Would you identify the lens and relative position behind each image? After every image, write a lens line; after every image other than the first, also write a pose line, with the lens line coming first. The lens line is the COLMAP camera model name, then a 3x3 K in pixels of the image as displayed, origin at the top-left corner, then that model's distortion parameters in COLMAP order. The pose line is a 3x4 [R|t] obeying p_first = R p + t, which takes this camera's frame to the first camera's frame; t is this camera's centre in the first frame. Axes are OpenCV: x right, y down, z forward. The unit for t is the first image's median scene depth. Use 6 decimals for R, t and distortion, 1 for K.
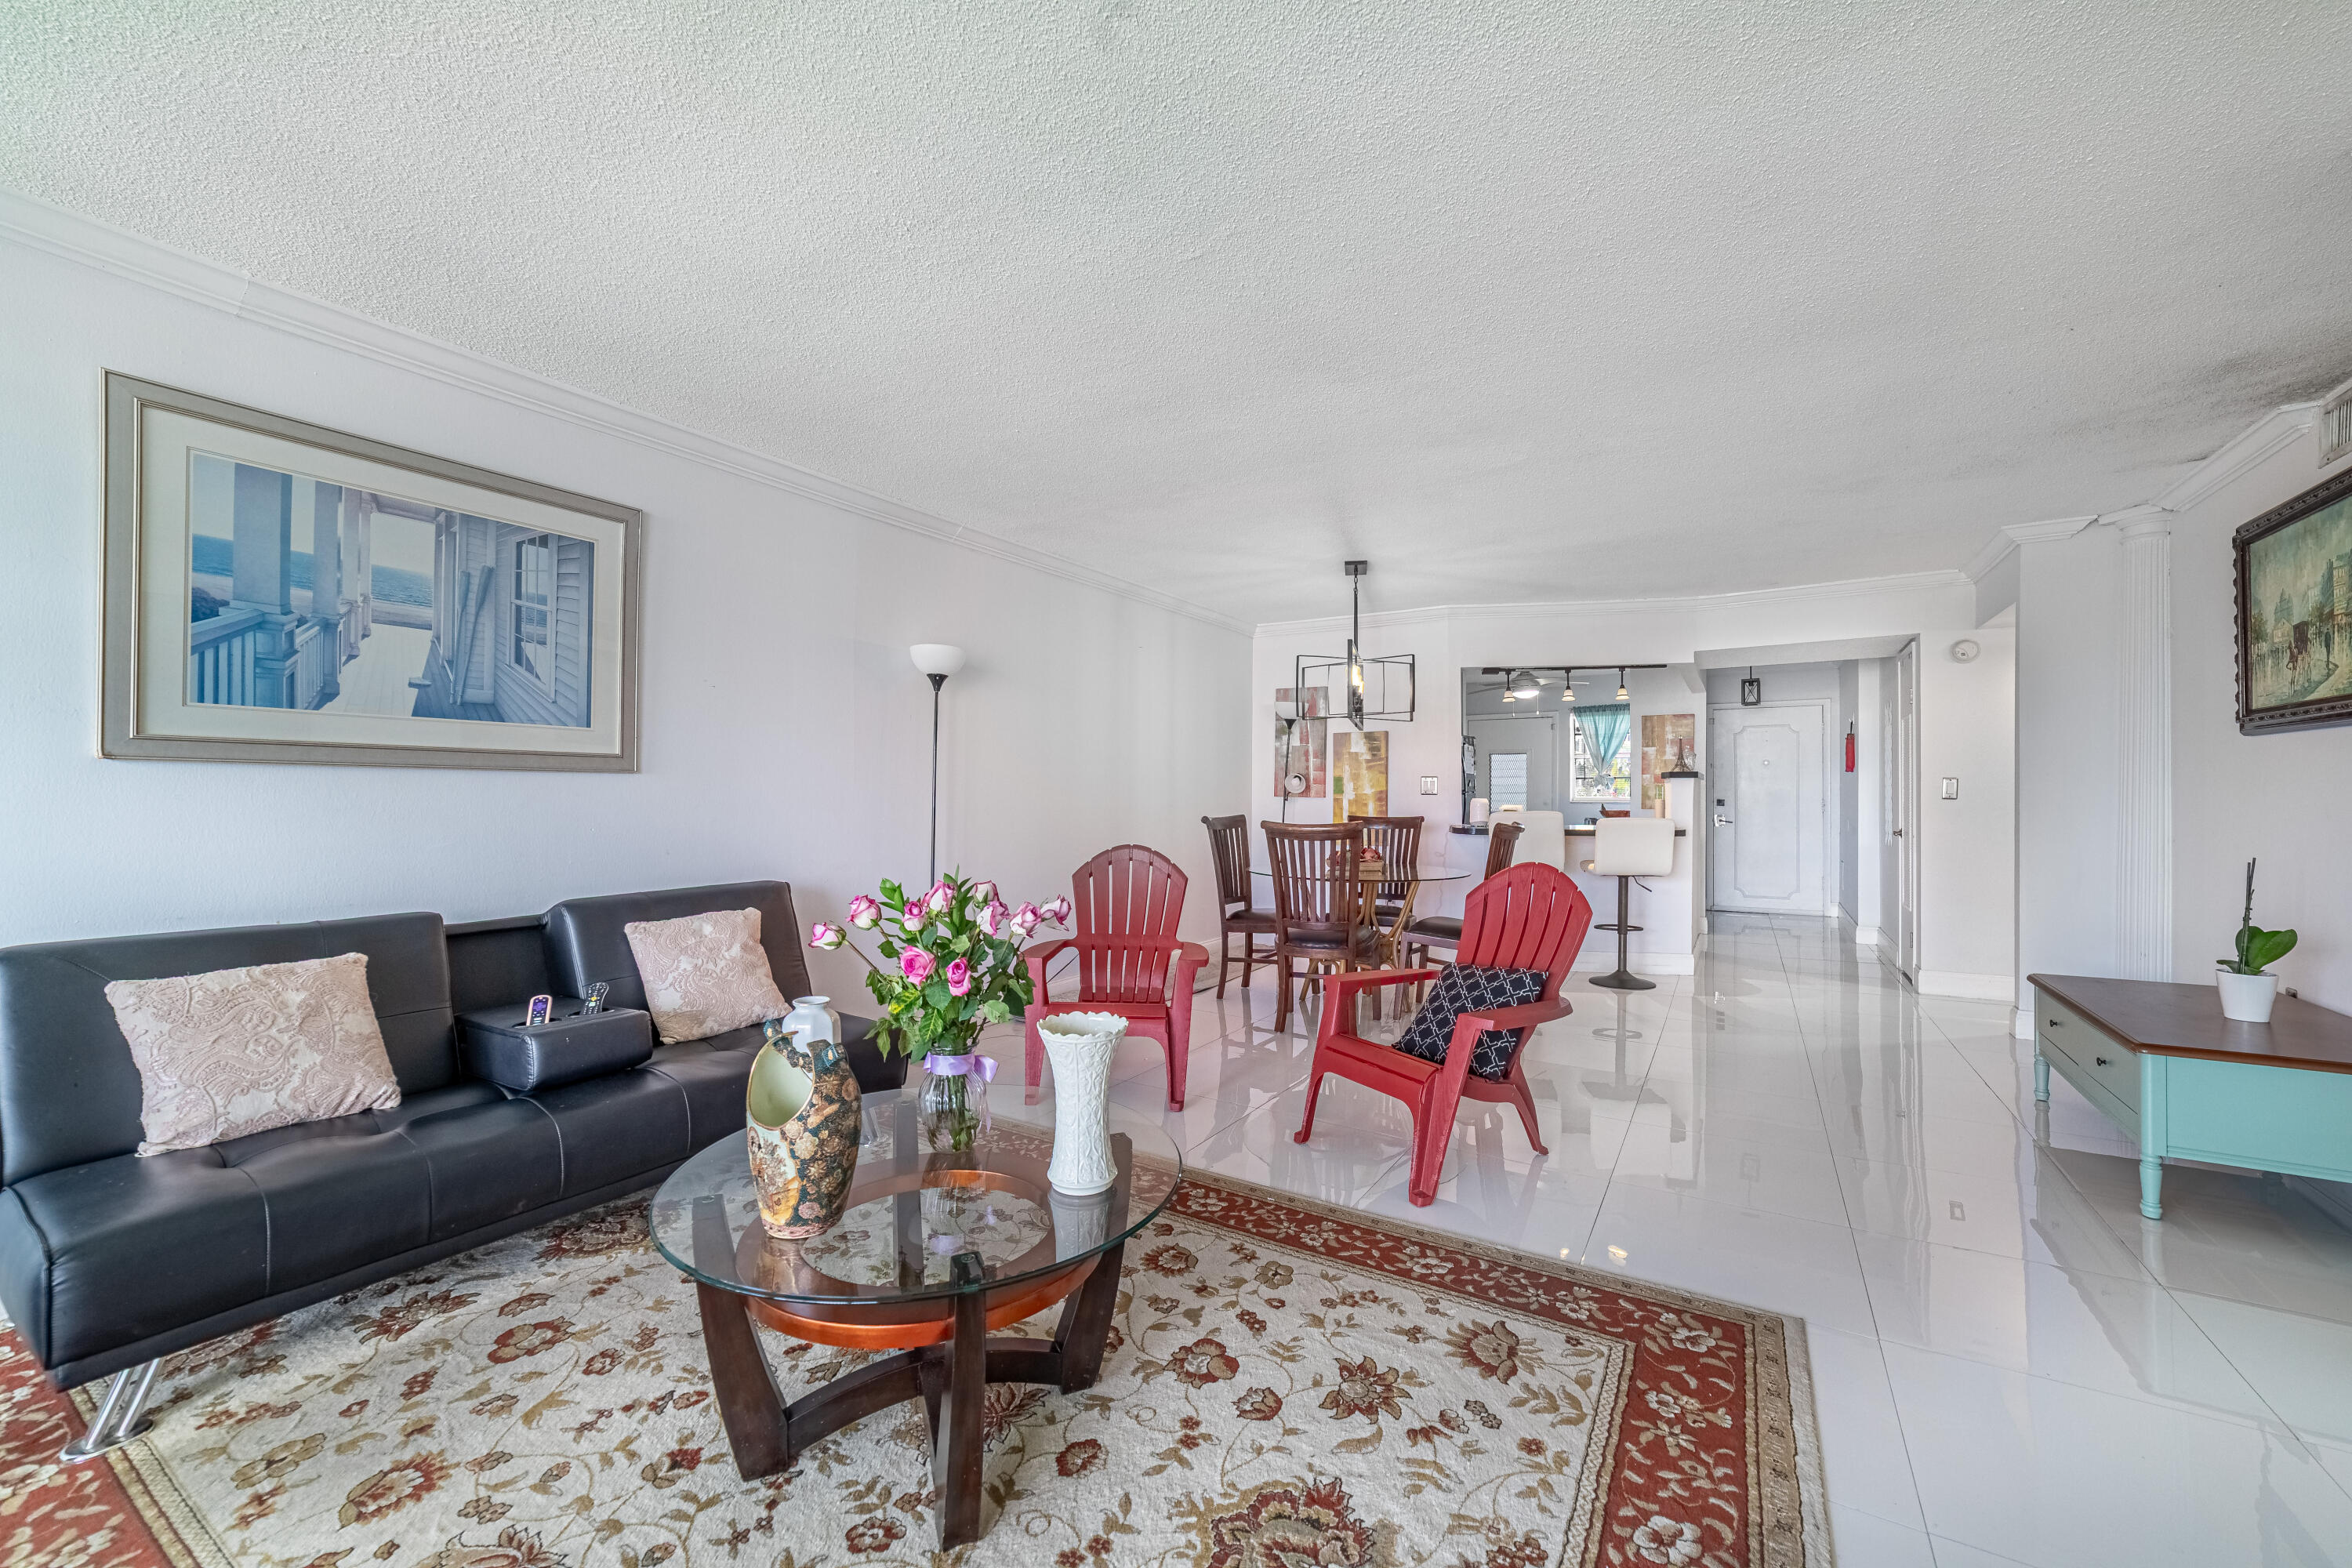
lens RADIAL K [[931.4, 0, 1176.0], [0, 931.4, 784.0], [0, 0, 1]] dist [0.000270, 0.000061]
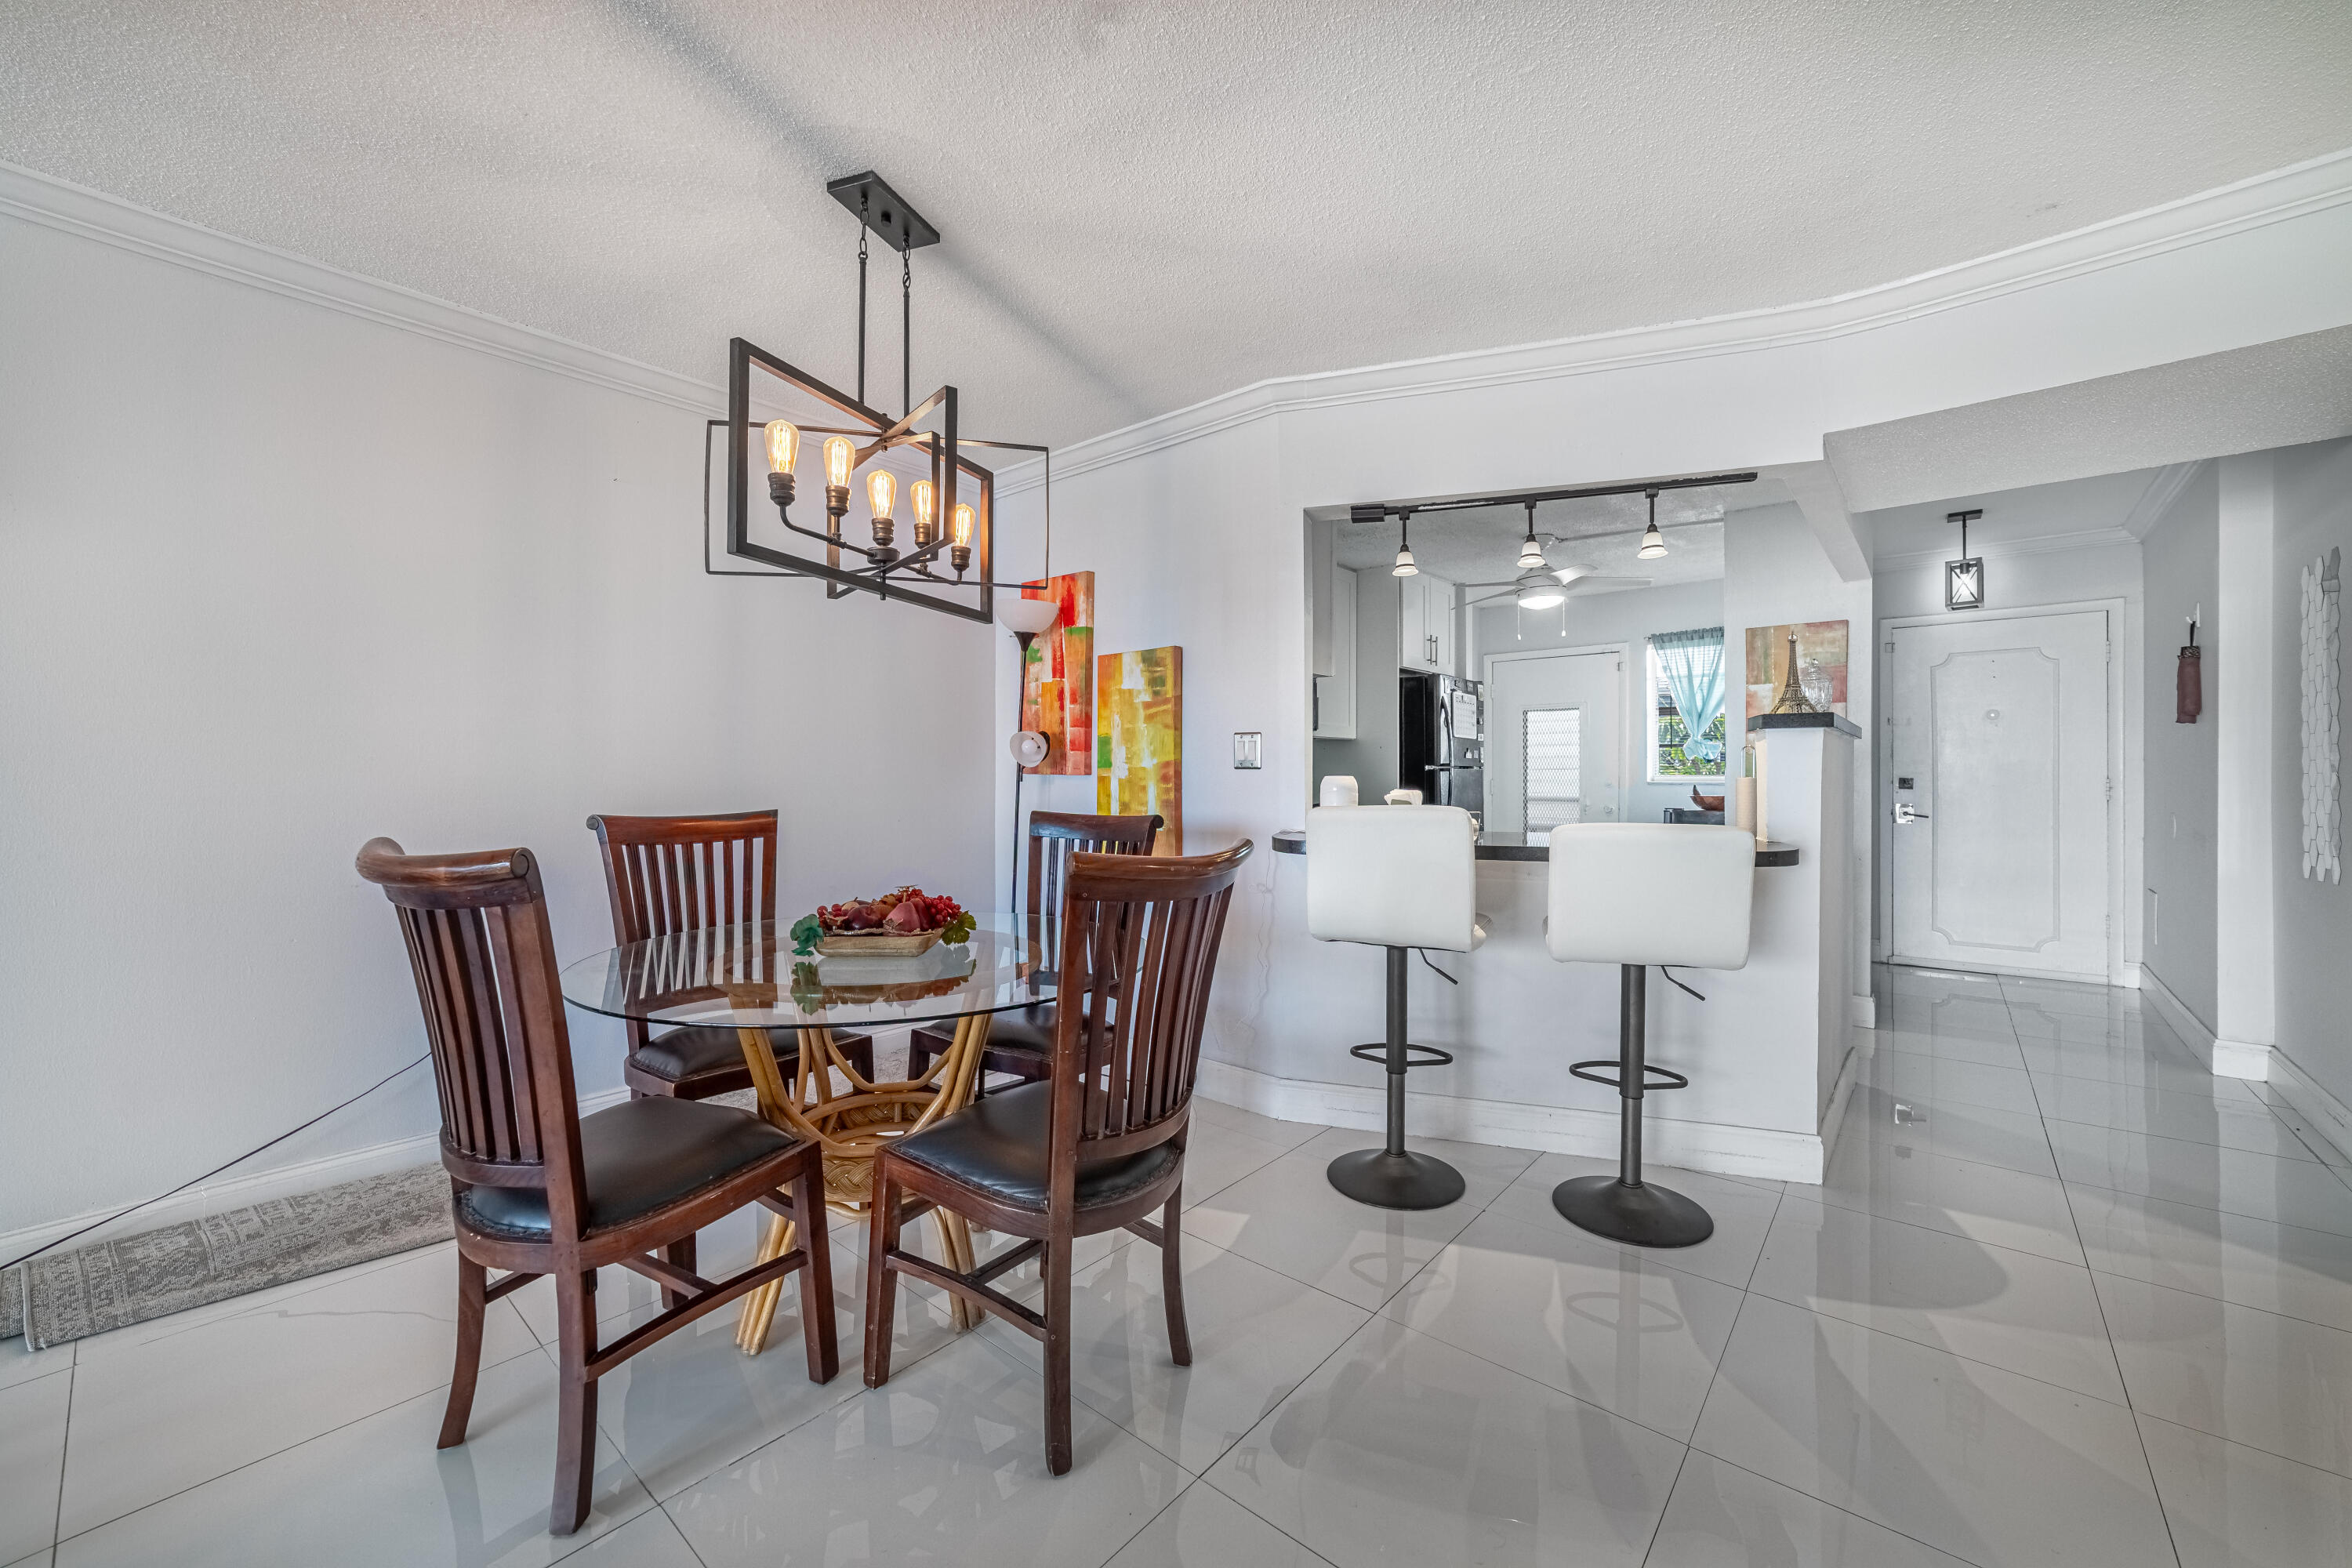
lens RADIAL K [[910.2, 0, 1172.5], [0, 910.2, 769.4], [0, 0, 1]] dist [0.003872, 0.000500]
pose [[0.988044, -0.002494, -0.154150, 0.287914], [0.003452, 0.999976, 0.005943, 0.008131], [0.154131, -0.006404, 0.988030, 0.478200]]
